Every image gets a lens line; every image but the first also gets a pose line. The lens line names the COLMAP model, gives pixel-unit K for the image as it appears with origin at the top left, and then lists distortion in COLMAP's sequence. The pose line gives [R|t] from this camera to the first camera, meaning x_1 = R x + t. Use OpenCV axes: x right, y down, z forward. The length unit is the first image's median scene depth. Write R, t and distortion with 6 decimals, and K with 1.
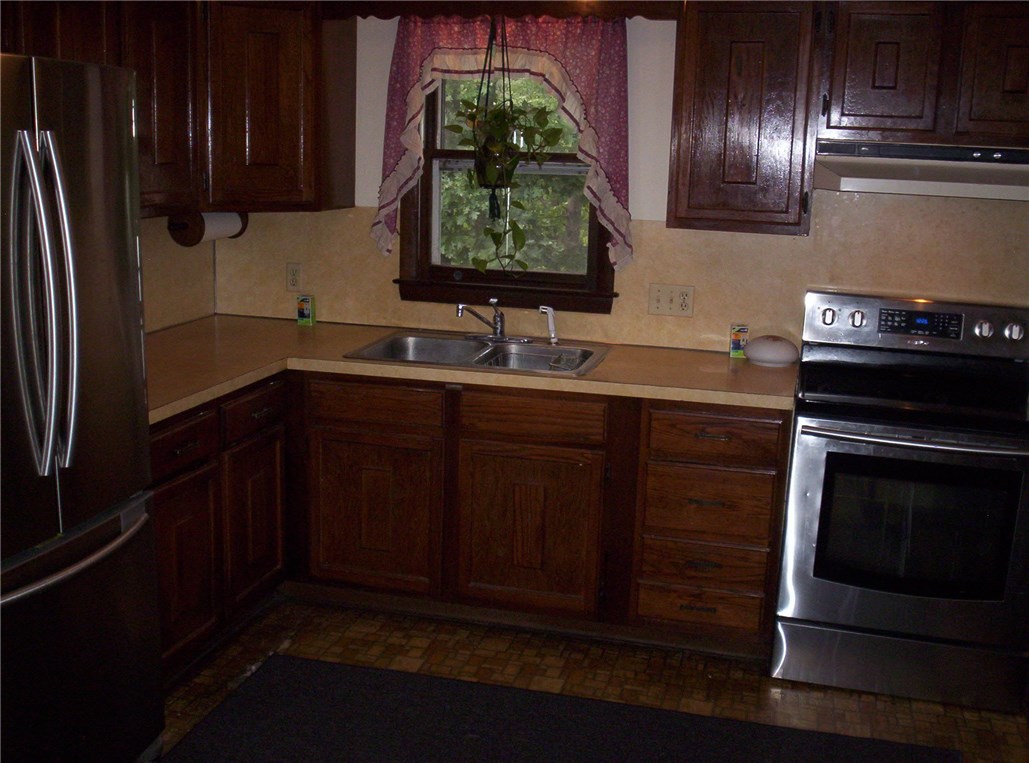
lens RADIAL K [[1128.4, 0, 516.1], [0, 1128.4, 380.4], [0, 0, 1]] dist [-0.078228, 0.000000]
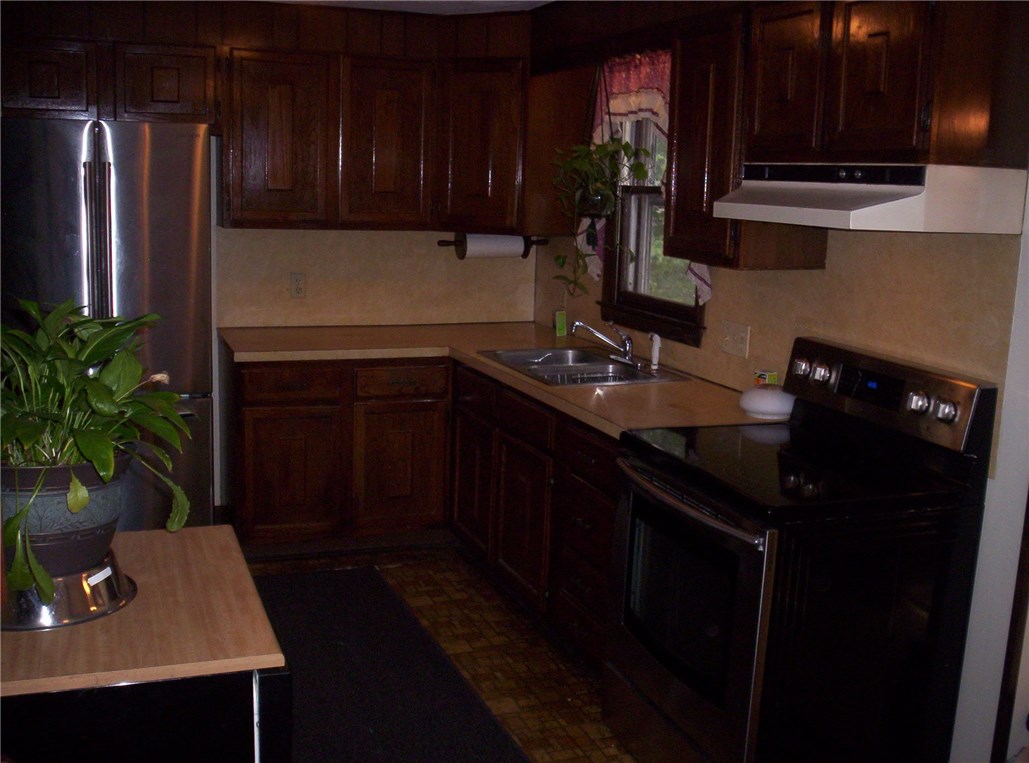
lens RADIAL K [[1128.4, 0, 513.2], [0, 1128.4, 379.4], [0, 0, 1]] dist [-0.078228, 0.000000]
pose [[0.587473, 0.131544, -0.798481, 0.864536], [-0.185954, 0.982240, 0.025004, -0.029002], [0.787589, 0.133792, 0.601500, 0.310911]]
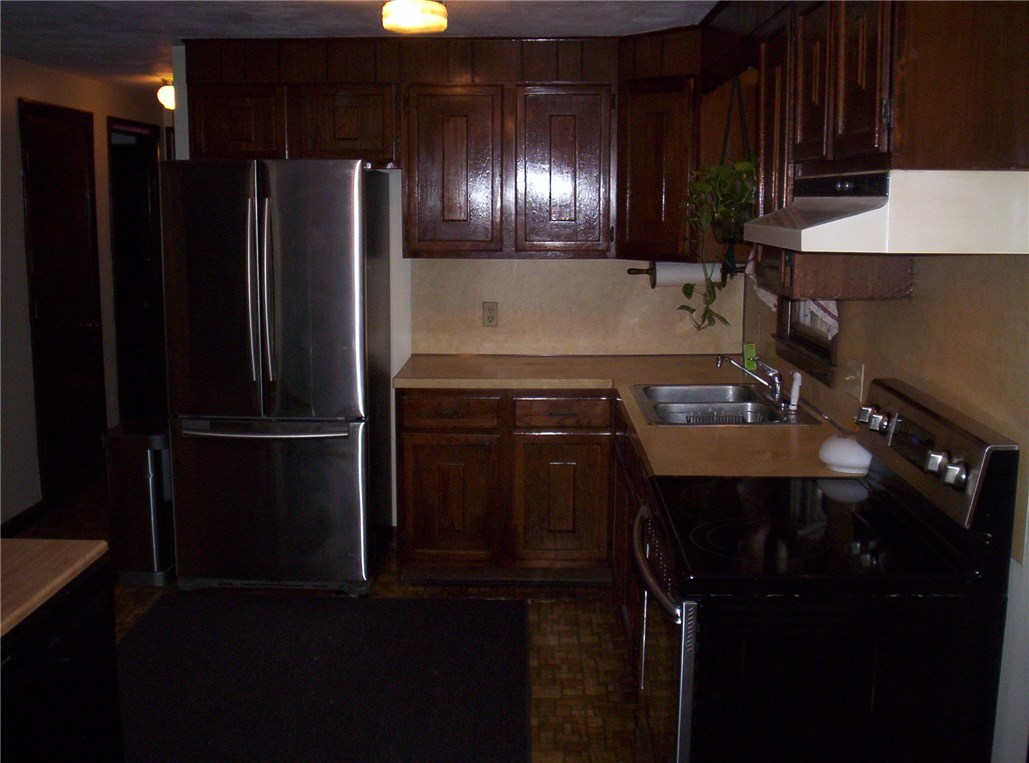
lens RADIAL K [[1128.4, 0, 505.4], [0, 1128.4, 378.1], [0, 0, 1]] dist [-0.078228, 0.000000]
pose [[0.238615, 0.122354, -0.963376, 0.953295], [-0.198713, 0.977192, 0.074890, -0.090106], [0.950566, 0.173565, 0.257486, 0.591982]]
